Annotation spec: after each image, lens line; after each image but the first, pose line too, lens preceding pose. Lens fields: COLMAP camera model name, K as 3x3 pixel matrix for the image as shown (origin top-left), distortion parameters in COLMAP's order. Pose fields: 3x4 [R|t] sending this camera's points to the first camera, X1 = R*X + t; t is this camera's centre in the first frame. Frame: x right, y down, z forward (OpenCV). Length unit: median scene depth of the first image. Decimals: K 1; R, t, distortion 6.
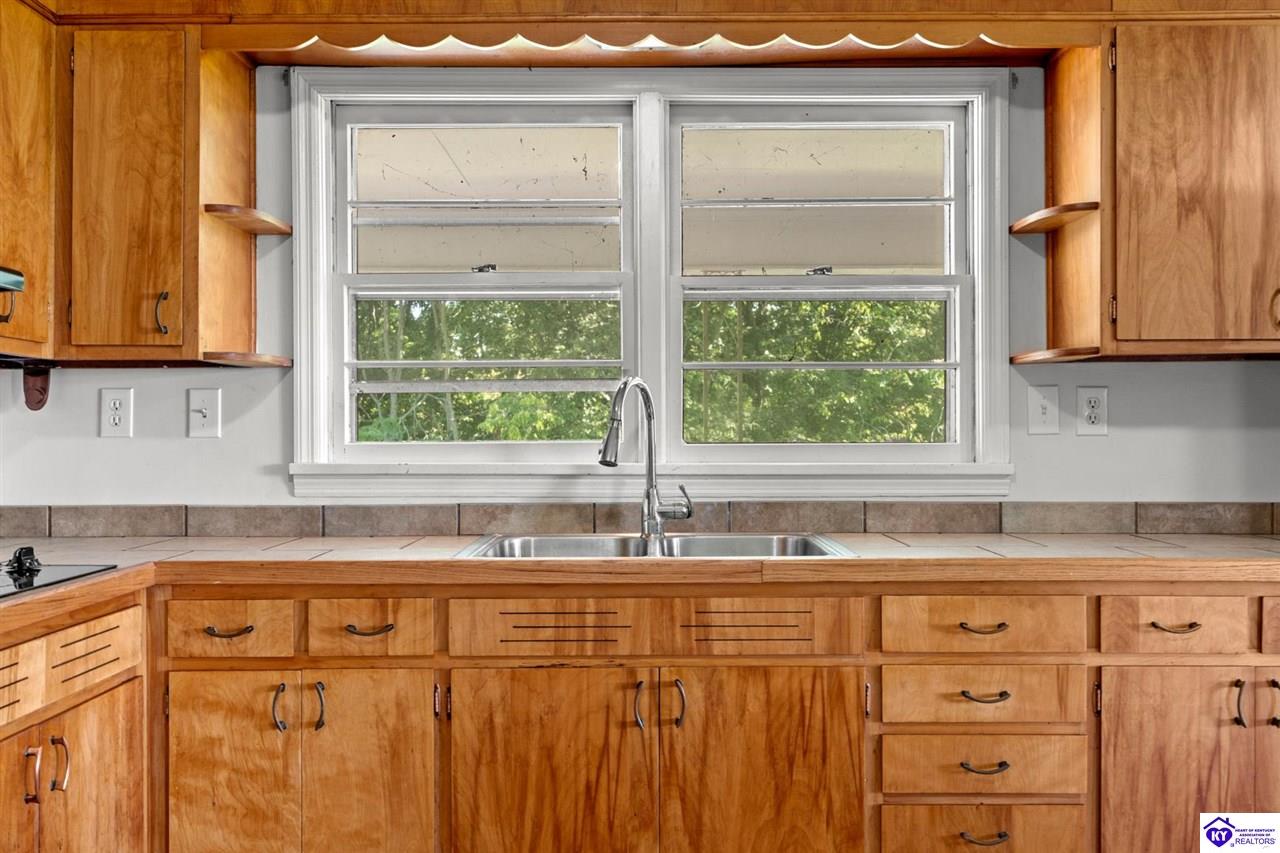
lens RADIAL K [[1152.4, 0, 640.5], [0, 1152.4, 430.6], [0, 0, 1]] dist [-0.002740, 0.018819]
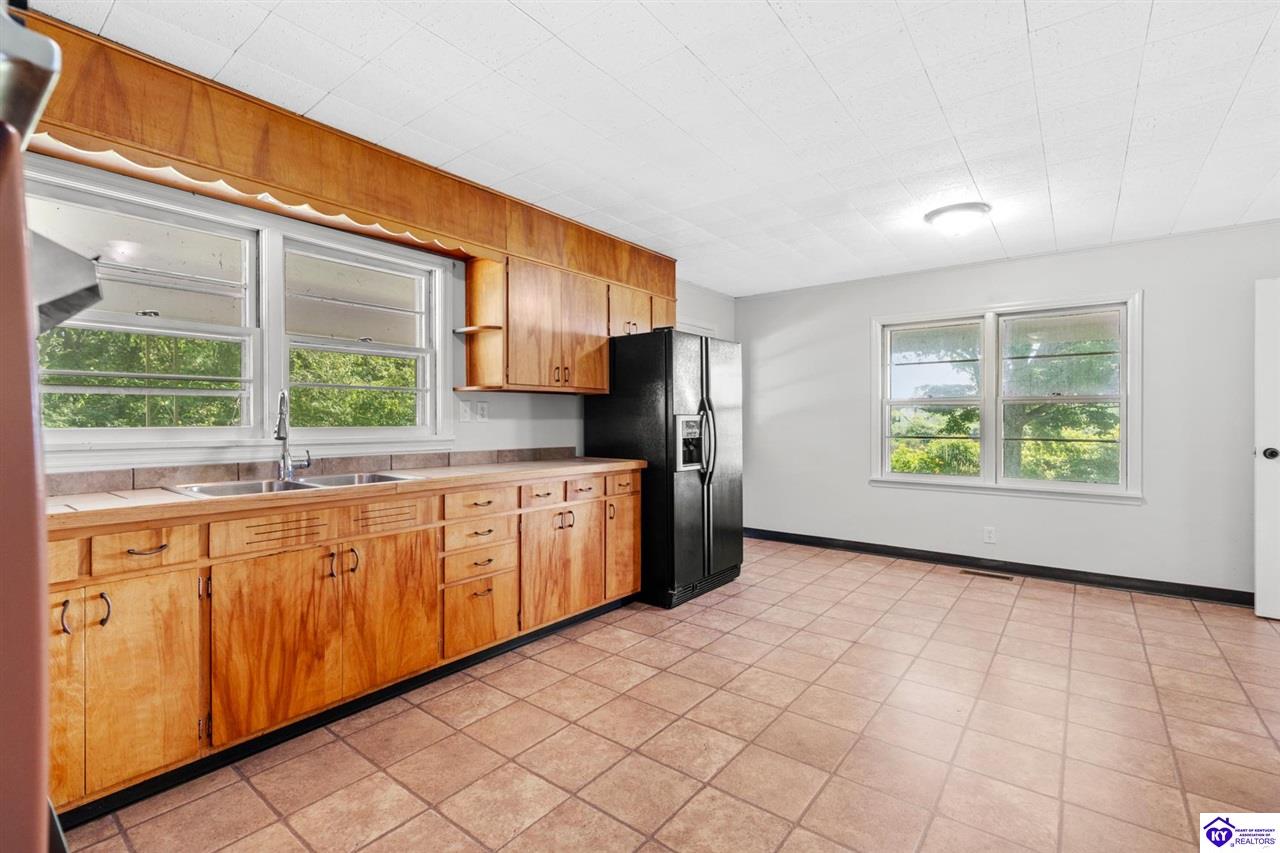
lens RADIAL K [[579.7, 0, 636.8], [0, 579.7, 422.2], [0, 0, 1]] dist [-0.000936, 0.000088]
pose [[0.614060, -0.000698, 0.789259, -0.440140], [0.000311, 1.000000, 0.000643, 0.003544], [-0.789259, -0.000149, 0.614060, 0.022959]]
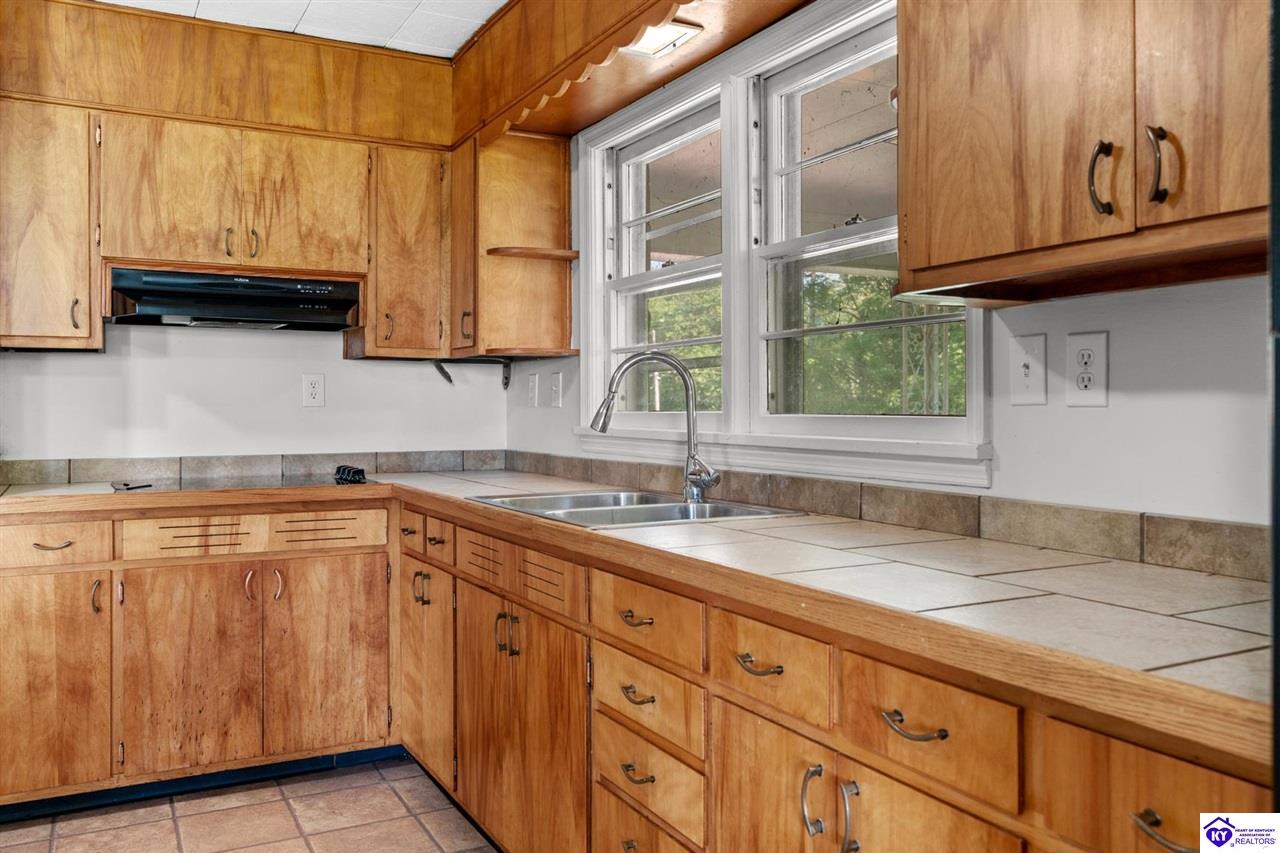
lens RADIAL K [[1026.2, 0, 624.5], [0, 1026.2, 404.7], [0, 0, 1]] dist [0.002463, 0.006047]
pose [[0.465305, -0.000055, -0.885151, 0.985933], [-0.000147, 1.000000, -0.000140, 0.004148], [0.885151, 0.000195, 0.465305, 0.610007]]
